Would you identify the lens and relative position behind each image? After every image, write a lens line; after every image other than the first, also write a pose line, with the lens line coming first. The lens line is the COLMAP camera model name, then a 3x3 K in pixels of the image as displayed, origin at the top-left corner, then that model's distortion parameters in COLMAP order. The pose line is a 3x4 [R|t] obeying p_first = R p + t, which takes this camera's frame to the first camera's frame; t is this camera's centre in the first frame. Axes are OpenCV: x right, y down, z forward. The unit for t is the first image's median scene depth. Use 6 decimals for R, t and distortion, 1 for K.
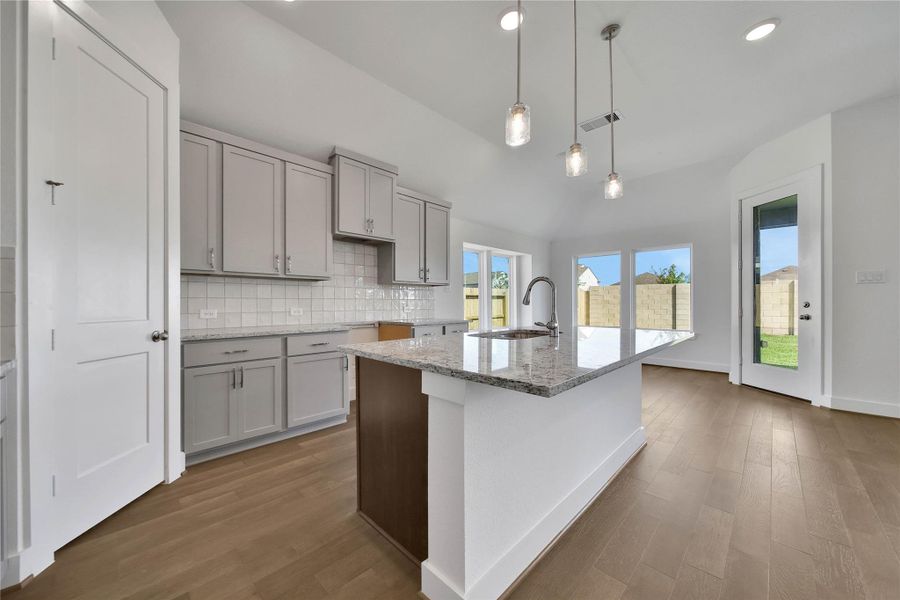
lens RADIAL K [[329.2, 0, 450.0], [0, 329.2, 300.0], [0, 0, 1]] dist [-0.000522, -0.000079]
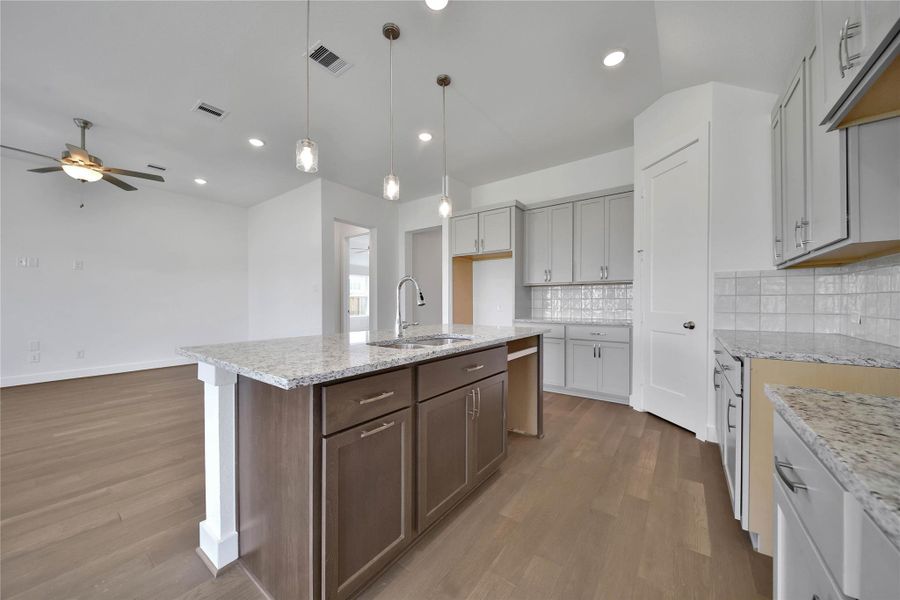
lens RADIAL K [[329.2, 0, 450.0], [0, 329.2, 300.0], [0, 0, 1]] dist [-0.000522, -0.000079]
pose [[-0.993697, 0.004415, -0.112010, 0.315961], [0.004219, 0.999989, 0.001981, -0.022156], [0.112017, 0.001496, -0.993705, 2.292048]]
